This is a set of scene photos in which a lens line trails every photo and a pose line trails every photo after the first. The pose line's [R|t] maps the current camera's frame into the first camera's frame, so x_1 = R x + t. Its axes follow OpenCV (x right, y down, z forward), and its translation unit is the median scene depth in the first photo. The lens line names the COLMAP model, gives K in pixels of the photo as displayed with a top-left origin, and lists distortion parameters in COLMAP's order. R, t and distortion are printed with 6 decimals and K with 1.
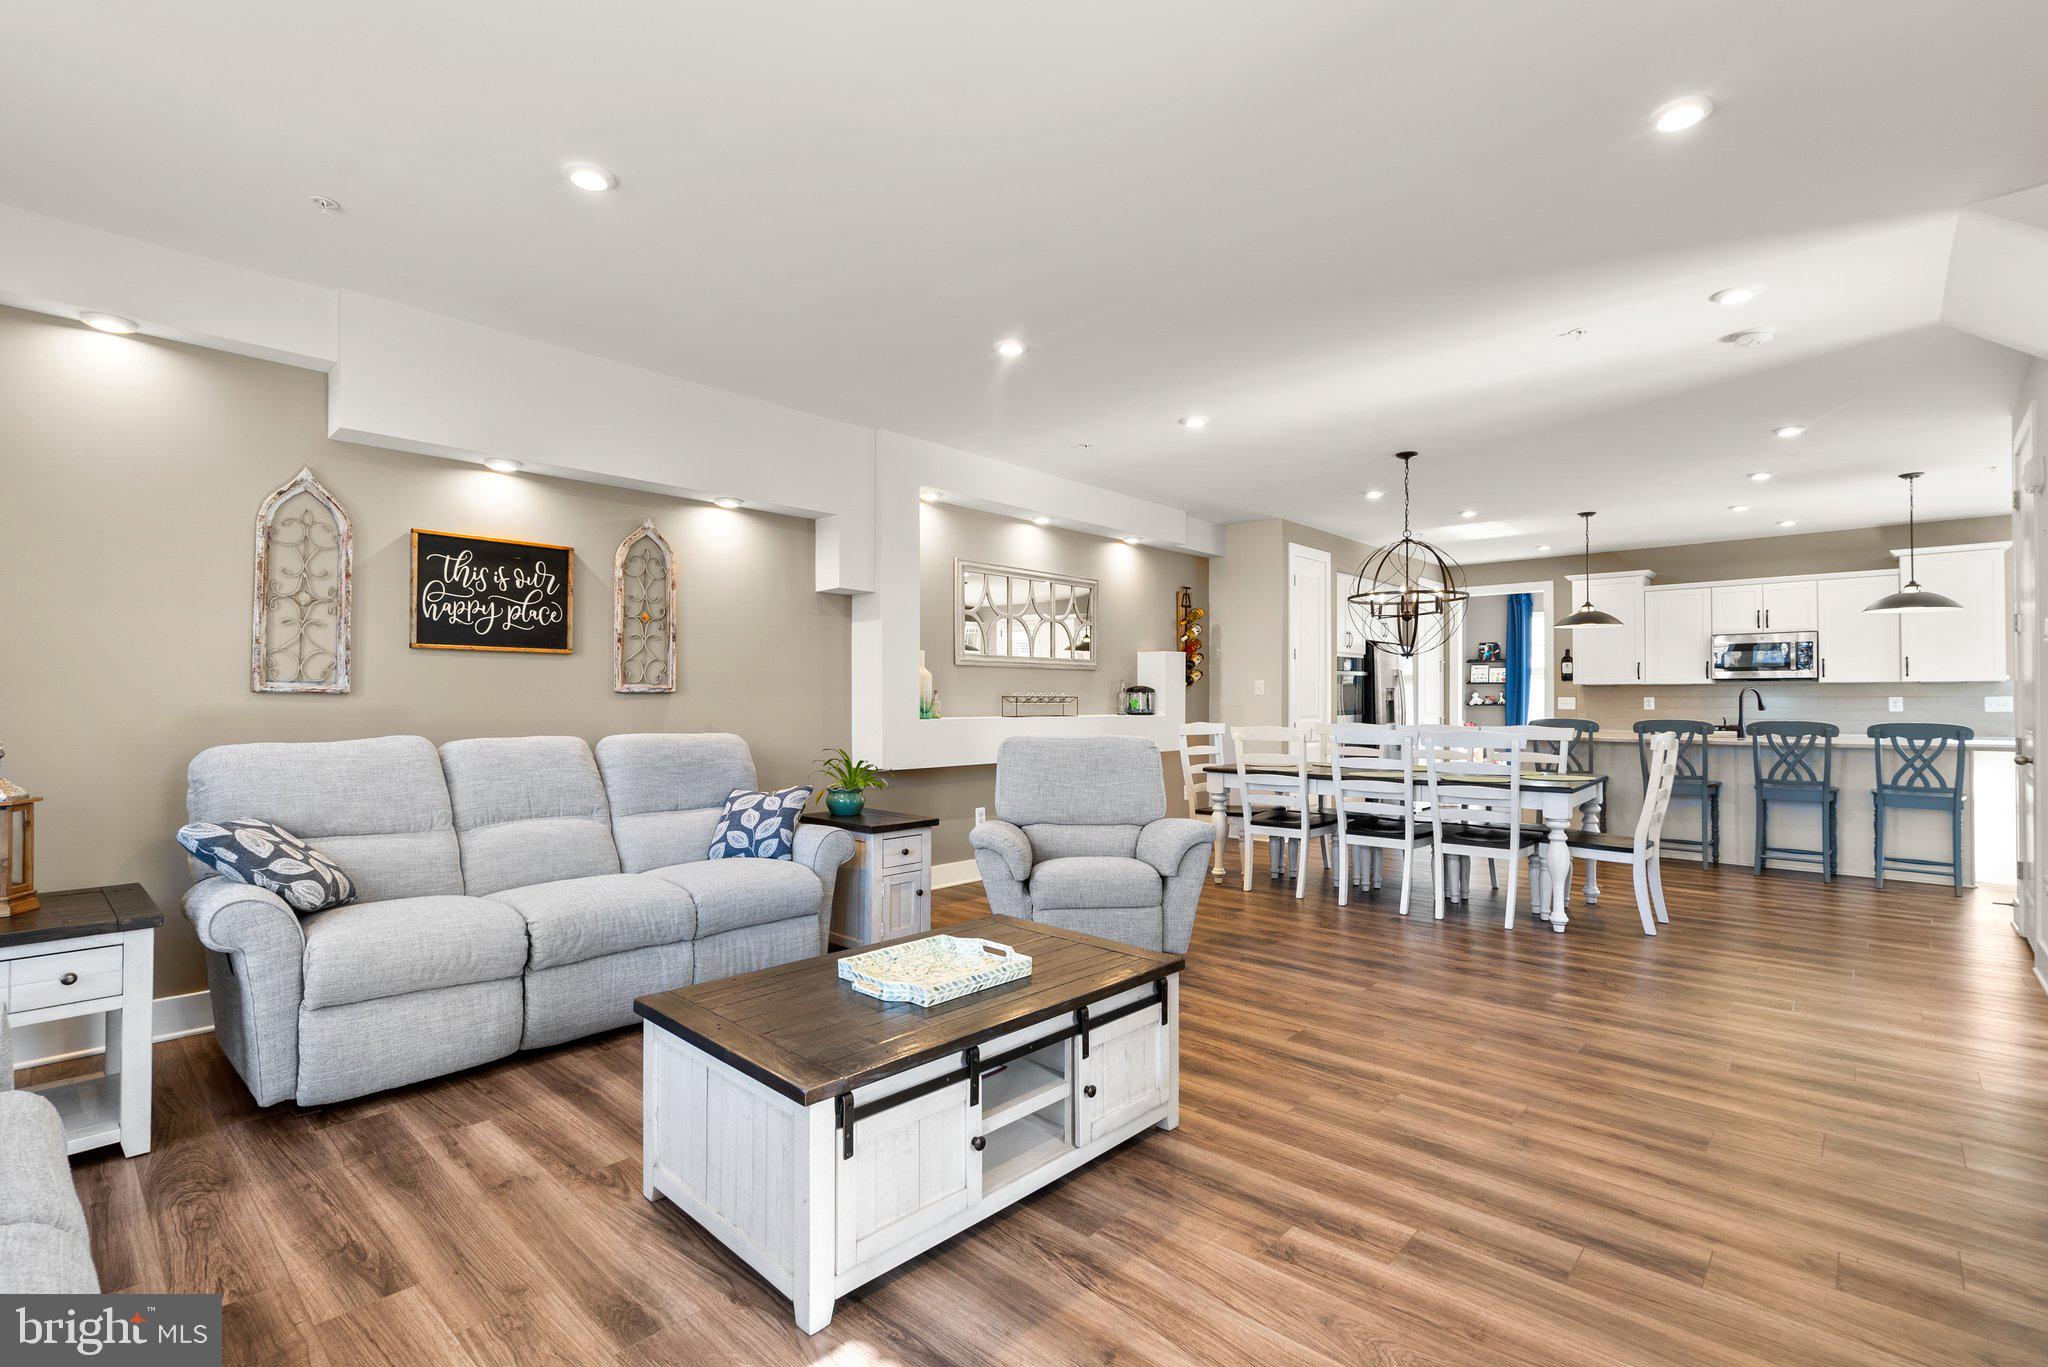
lens RADIAL K [[940.4, 0, 1020.1], [0, 940.4, 692.4], [0, 0, 1]] dist [-0.007454, 0.006486]
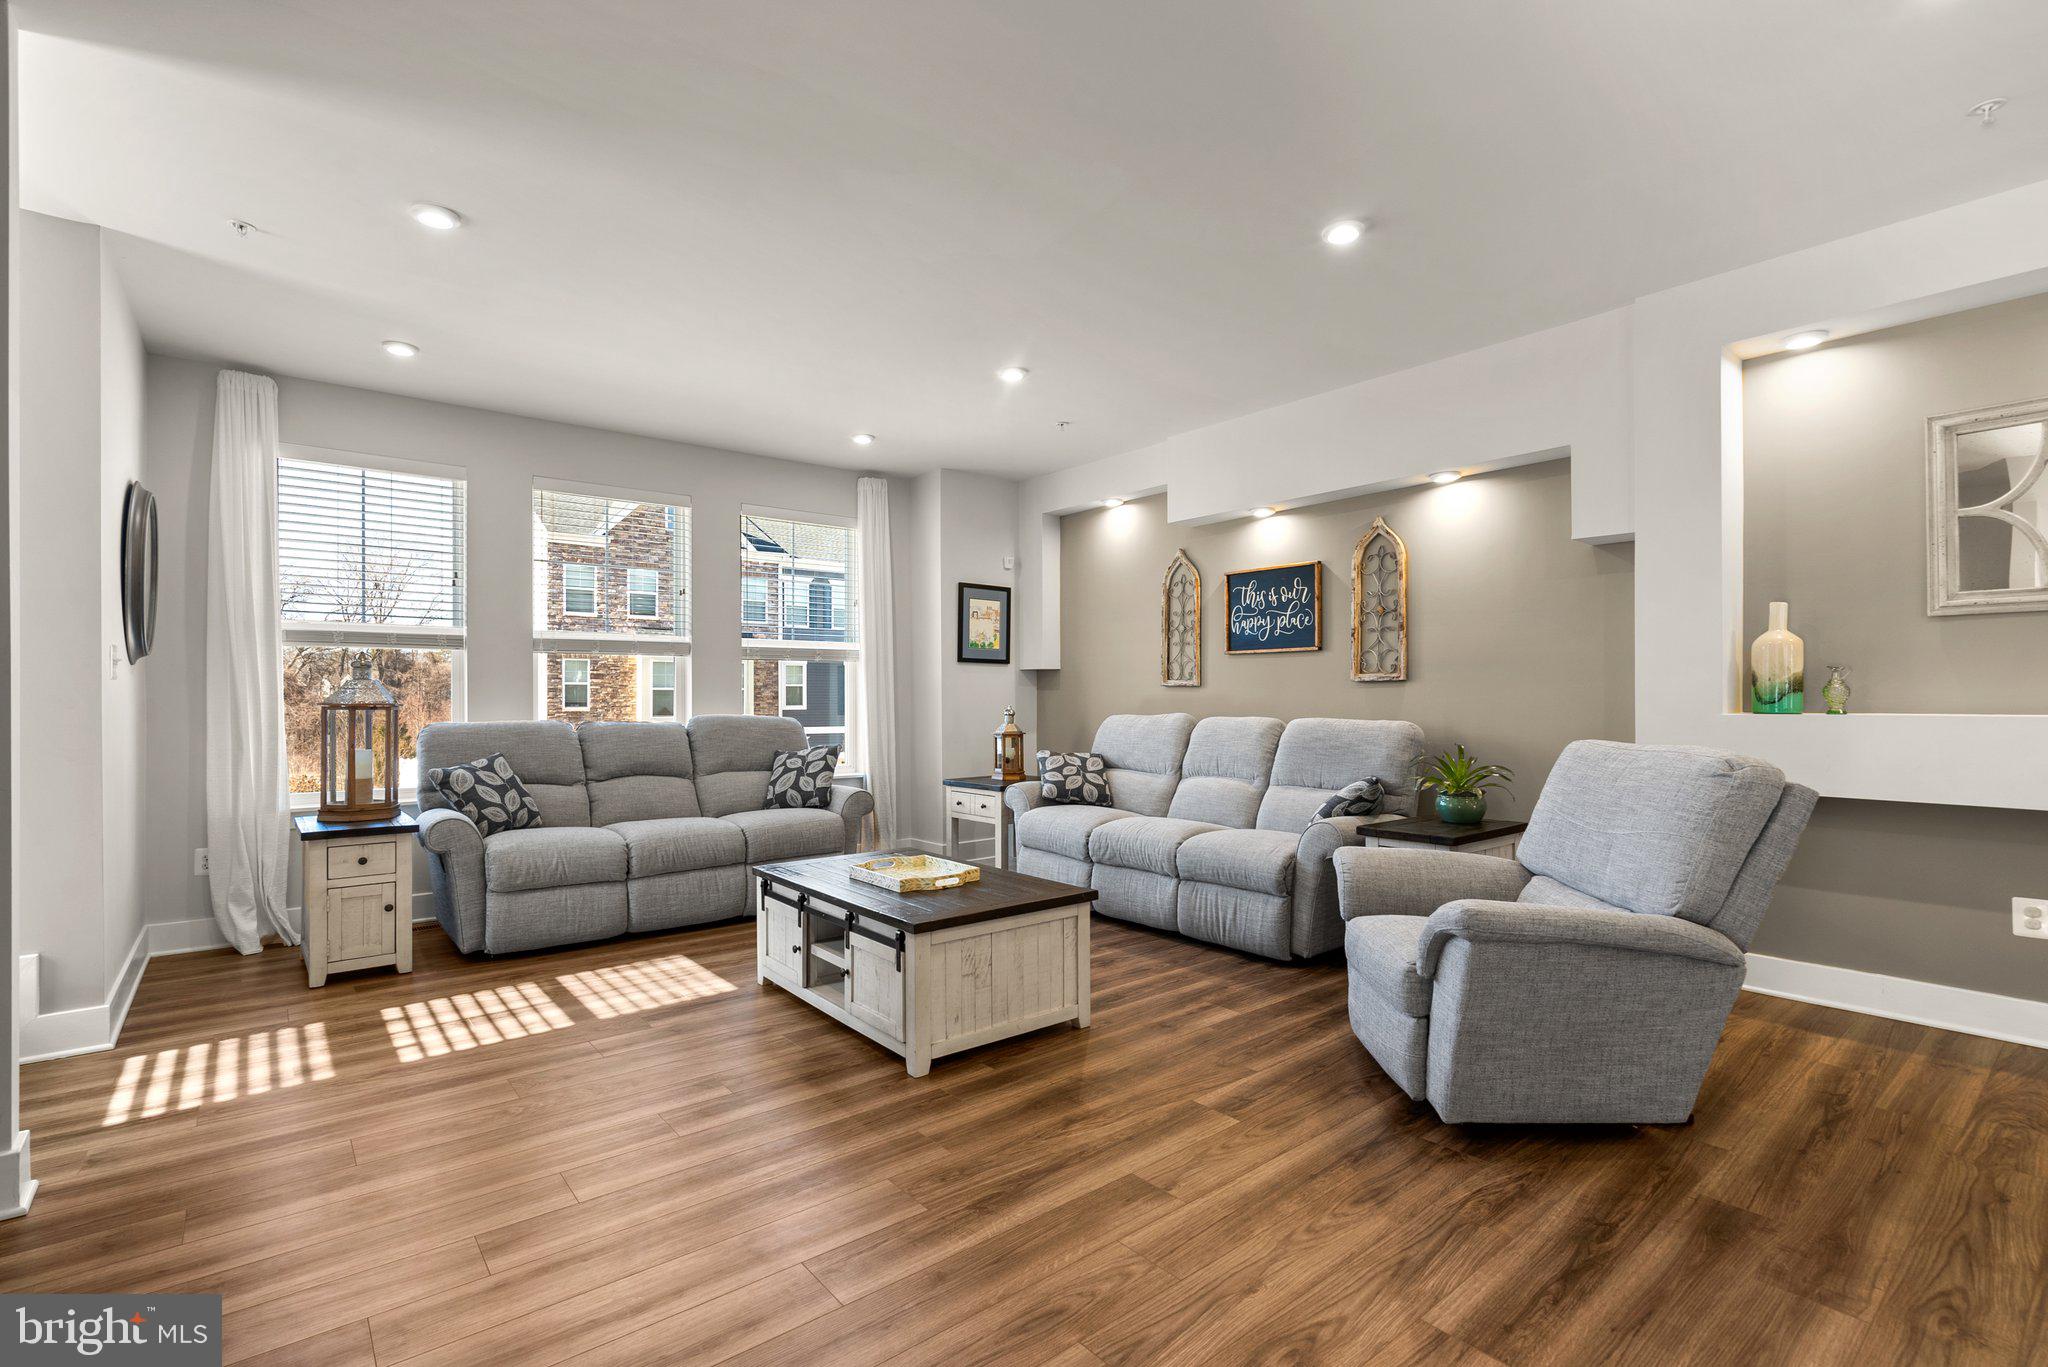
lens RADIAL K [[940.4, 0, 1020.1], [0, 940.4, 692.4], [0, 0, 1]] dist [-0.007454, 0.006486]
pose [[-0.142060, -0.006638, -0.989836, 0.718546], [0.010424, 0.999912, -0.008202, 0.017571], [0.989803, -0.011483, -0.141979, 0.752157]]
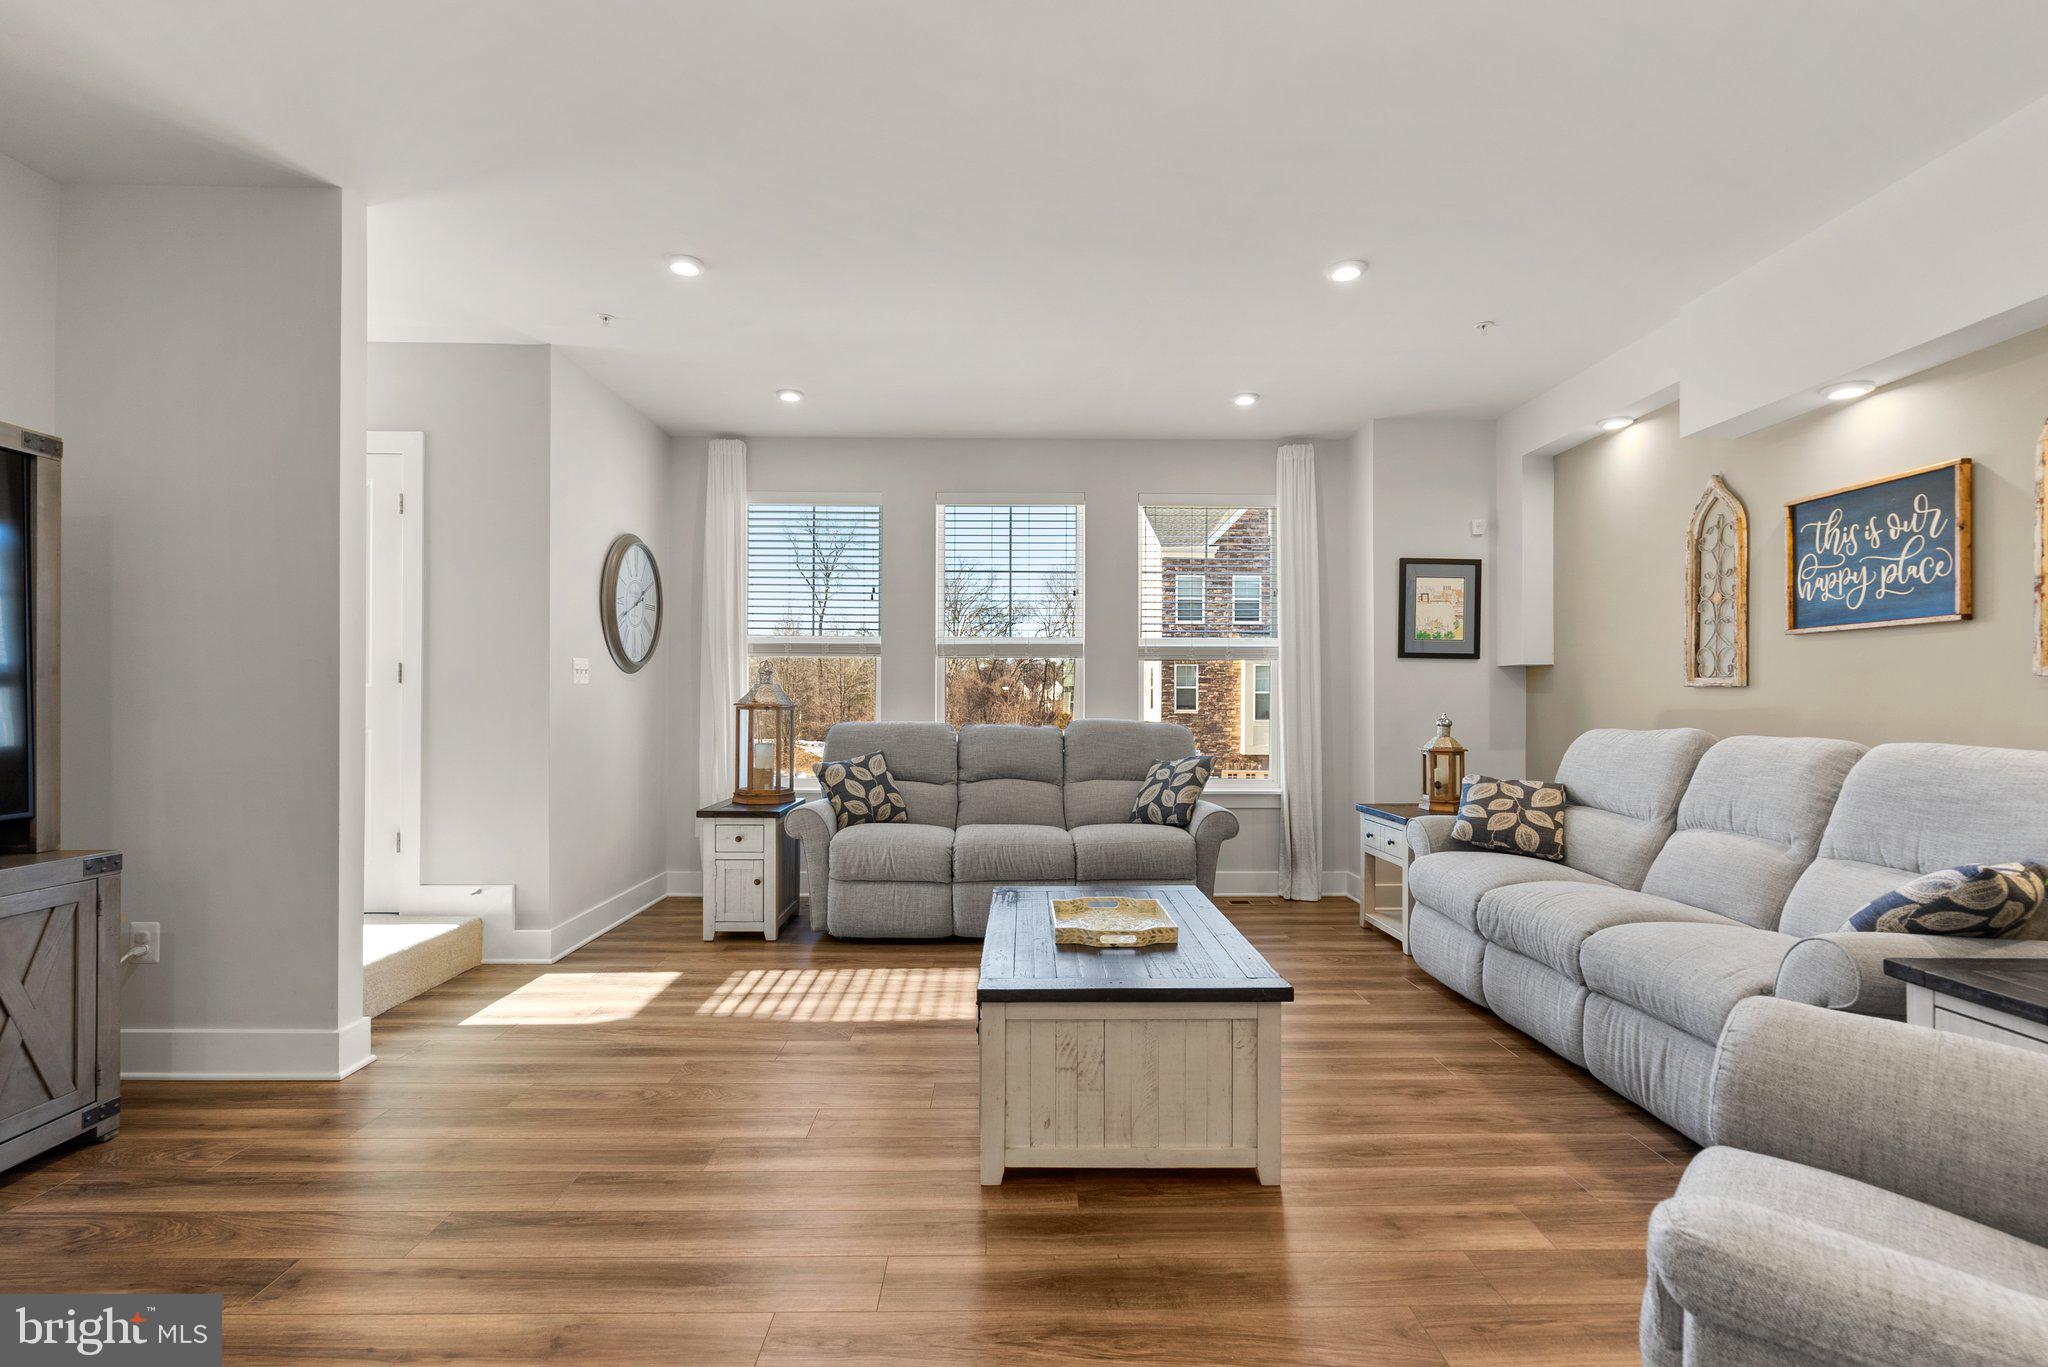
lens RADIAL K [[940.4, 0, 1020.1], [0, 940.4, 692.4], [0, 0, 1]] dist [-0.007454, 0.006486]
pose [[-0.724300, -0.010376, -0.689407, 0.430825], [0.001220, 0.999866, -0.016329, 0.018548], [0.689484, -0.012668, -0.724190, 0.967085]]
